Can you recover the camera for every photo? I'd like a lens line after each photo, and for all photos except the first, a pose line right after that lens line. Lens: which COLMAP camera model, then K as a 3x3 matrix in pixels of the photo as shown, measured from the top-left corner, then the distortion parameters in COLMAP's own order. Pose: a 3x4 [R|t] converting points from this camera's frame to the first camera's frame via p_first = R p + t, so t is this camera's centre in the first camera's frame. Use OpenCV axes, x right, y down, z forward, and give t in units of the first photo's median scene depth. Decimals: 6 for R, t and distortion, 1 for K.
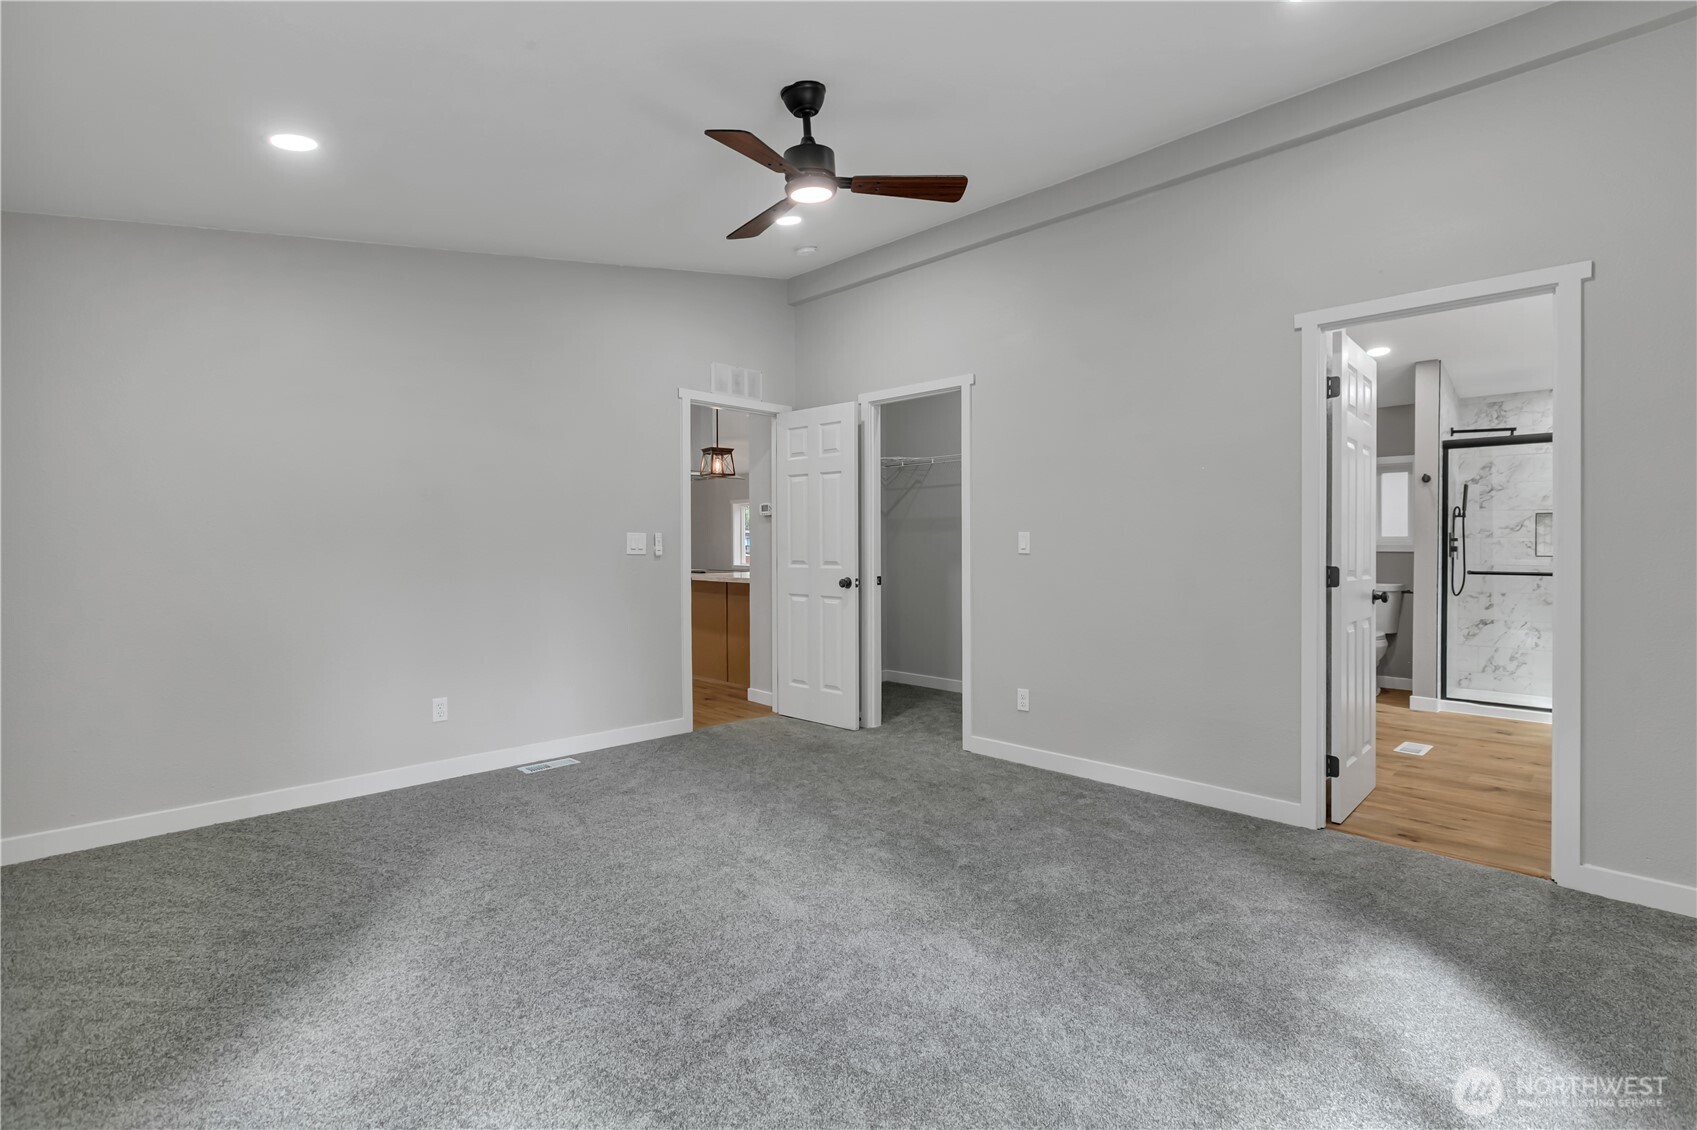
lens RADIAL K [[787.0, 0, 879.7], [0, 787.0, 533.9], [0, 0, 1]] dist [-0.000193, -0.001116]
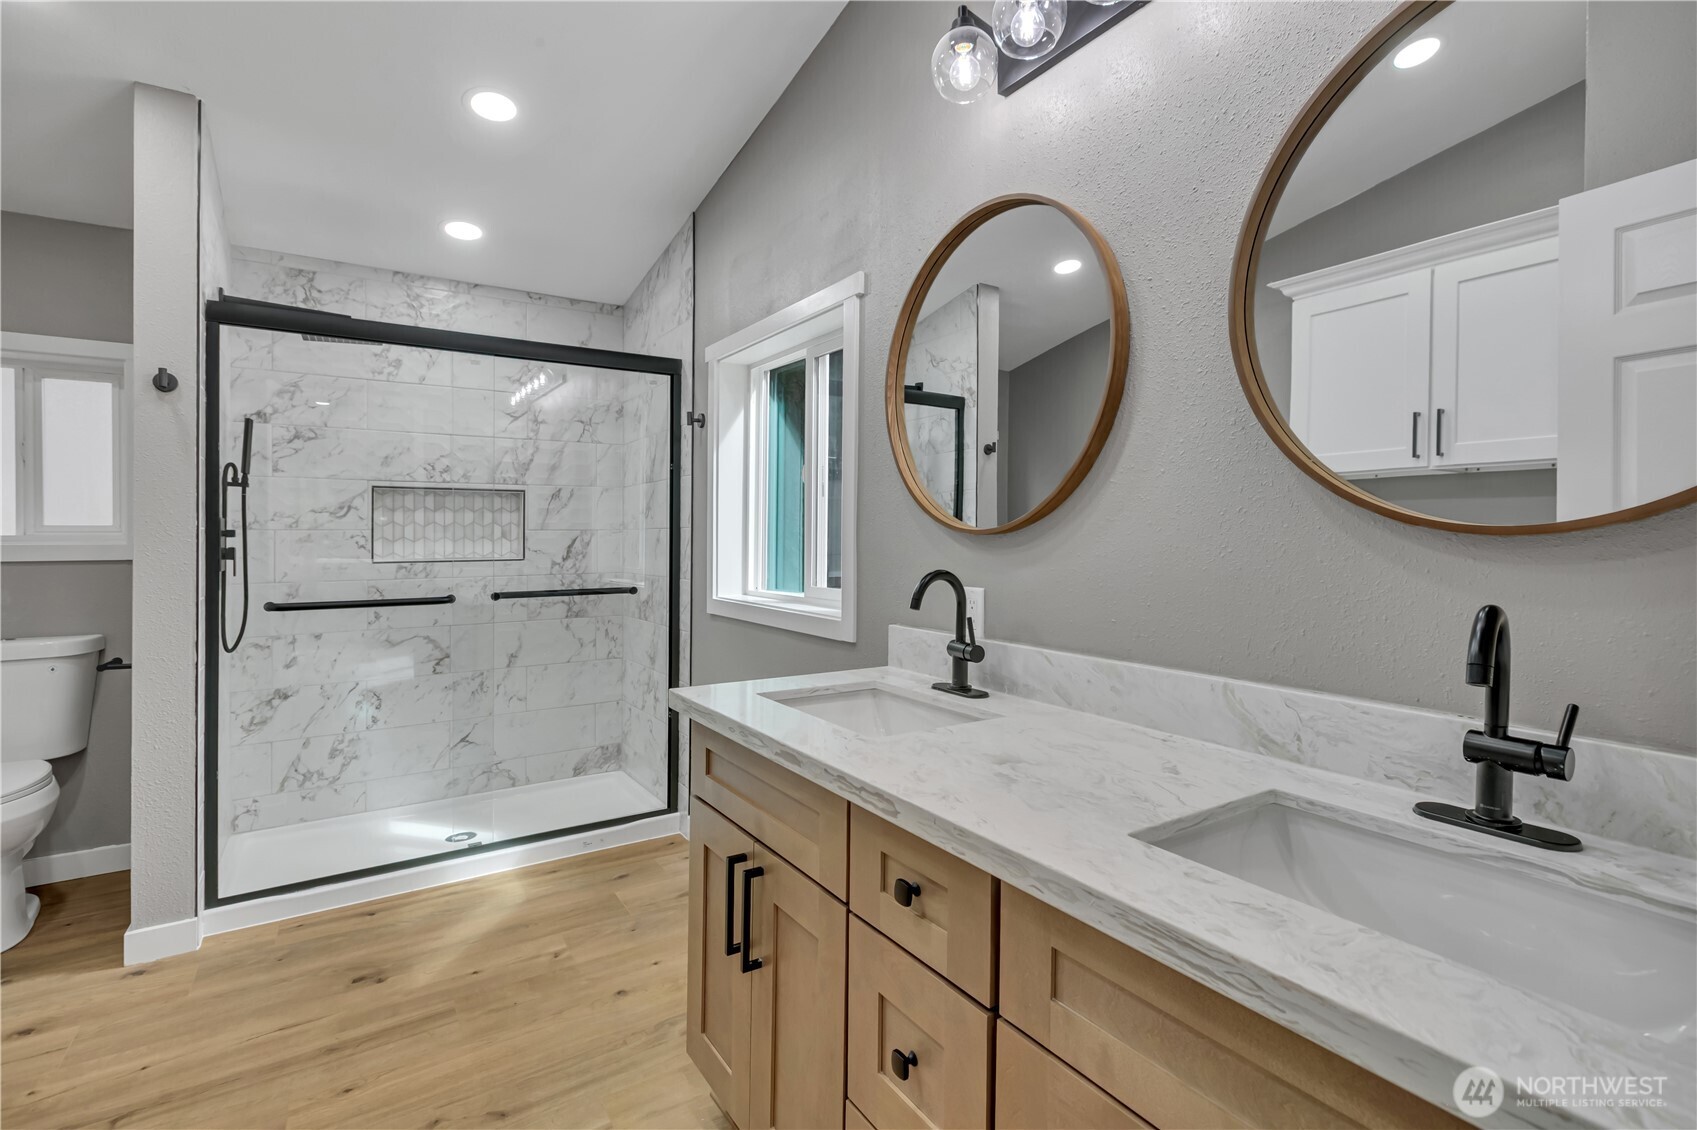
lens RADIAL K [[787.0, 0, 838.0], [0, 787.0, 538.7], [0, 0, 1]] dist [-0.000193, -0.001116]
pose [[0.234191, -0.010429, 0.972135, 0.362359], [-0.005212, 0.999915, 0.011983, 0.002918], [-0.972177, -0.007873, 0.234117, 0.538923]]
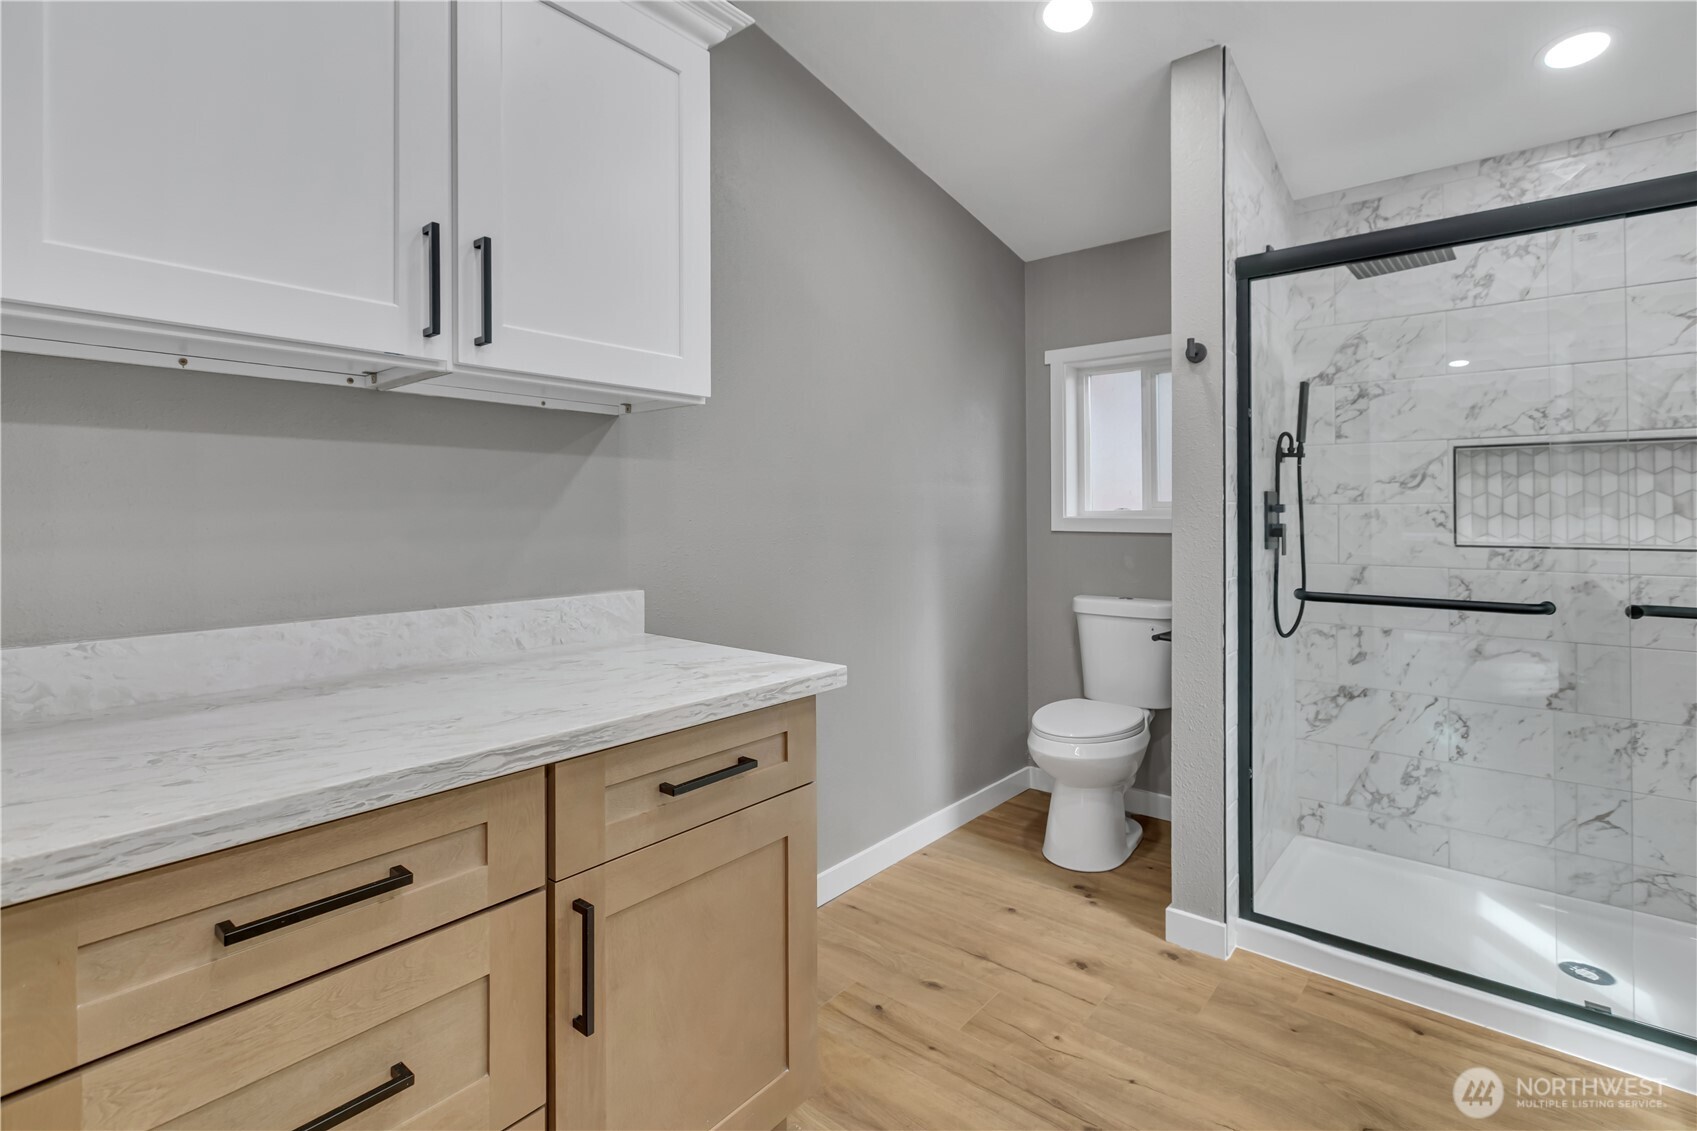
lens RADIAL K [[787.0, 0, 896.6], [0, 787.0, 495.7], [0, 0, 1]] dist [-0.000193, -0.001116]
pose [[0.994957, -0.004627, 0.100199, 0.478903], [0.005725, 0.999927, -0.010670, 0.003773], [-0.100143, 0.011190, 0.994910, 0.592043]]
